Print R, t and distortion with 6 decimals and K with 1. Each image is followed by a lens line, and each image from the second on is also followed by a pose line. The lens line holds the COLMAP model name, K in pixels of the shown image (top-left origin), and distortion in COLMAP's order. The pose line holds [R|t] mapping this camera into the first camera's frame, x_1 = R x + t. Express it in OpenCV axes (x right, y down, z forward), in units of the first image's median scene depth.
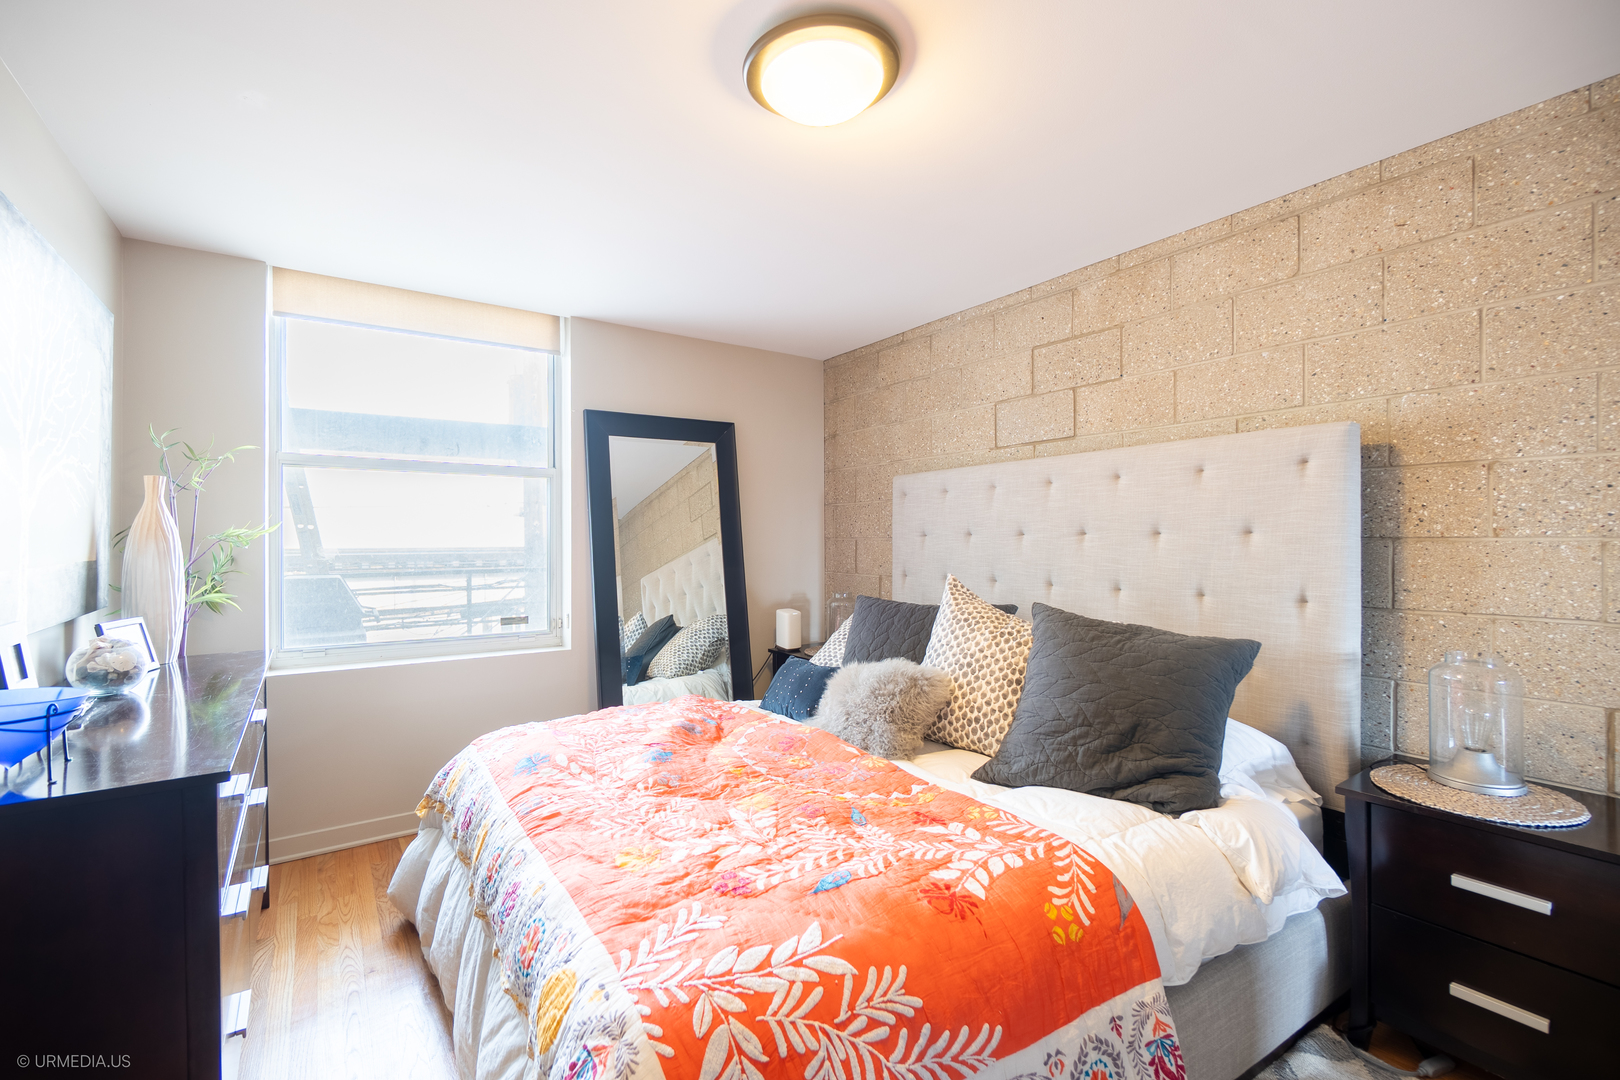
lens RADIAL K [[723.8, 0, 808.9], [0, 723.8, 544.6], [0, 0, 1]] dist [0.001260, -0.000463]
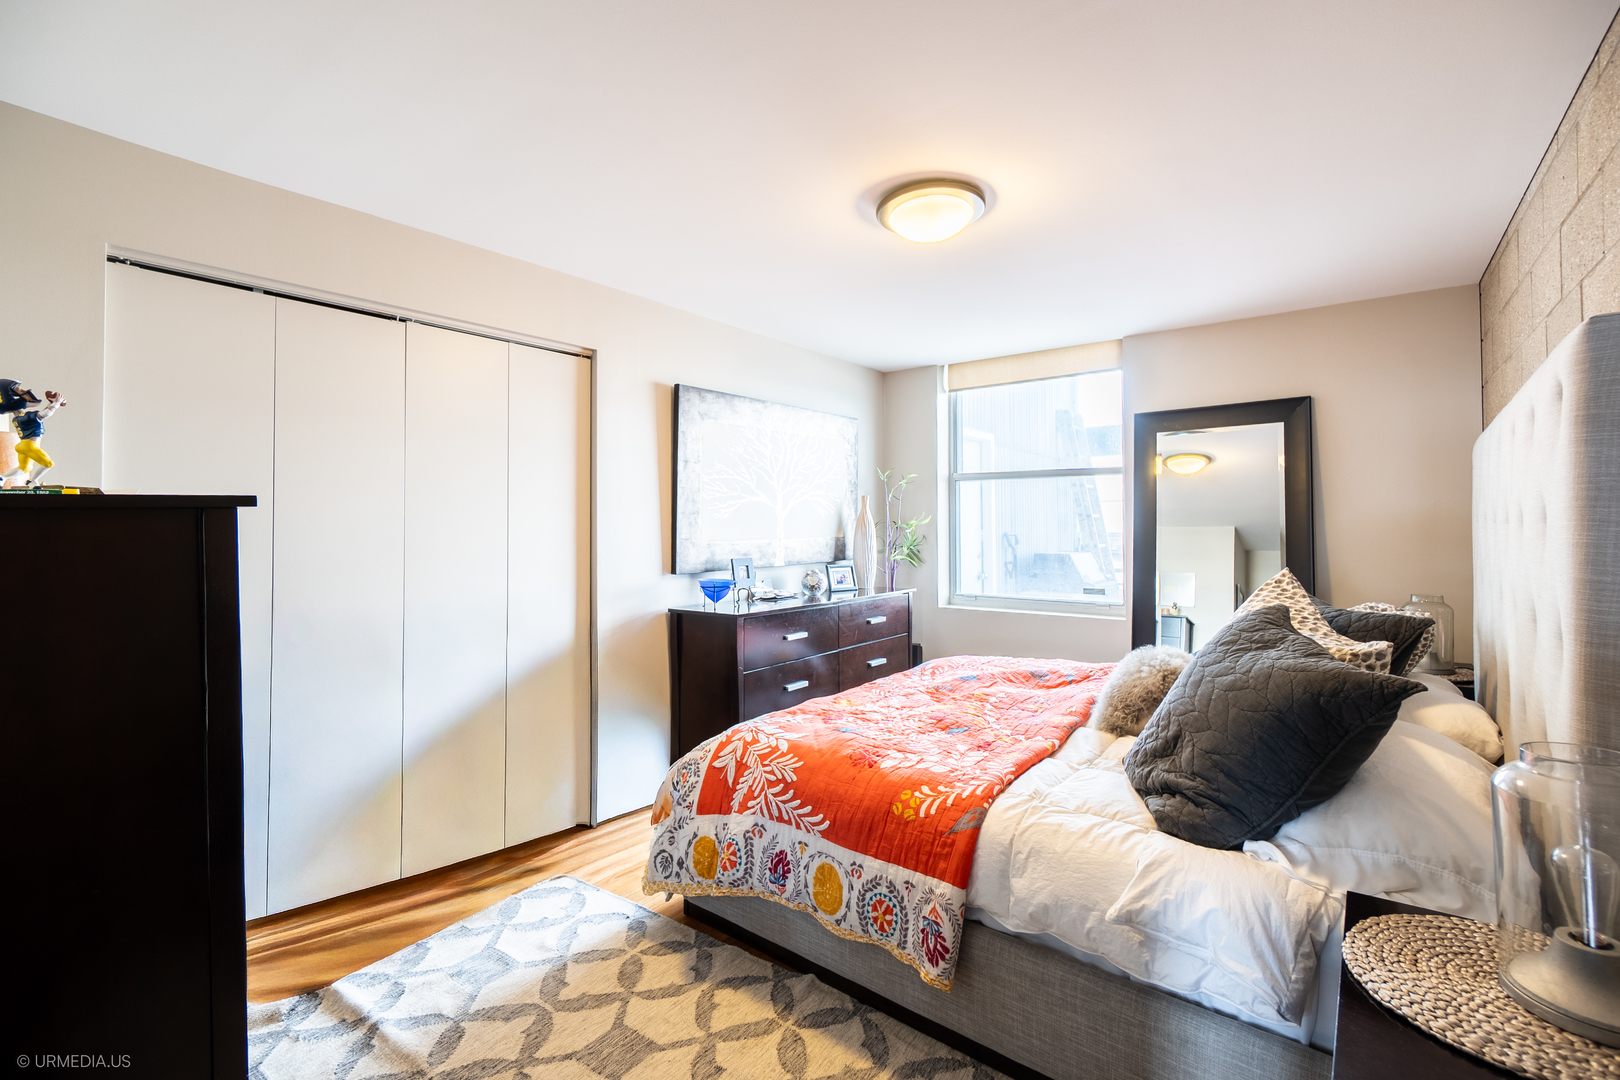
lens RADIAL K [[723.8, 0, 801.9], [0, 723.8, 525.9], [0, 0, 1]] dist [0.001260, -0.000463]
pose [[0.289737, 0.000821, -0.957106, 1.598232], [-0.005482, 0.999985, -0.000802, -0.010271], [0.957091, 0.005480, 0.289737, 0.396837]]
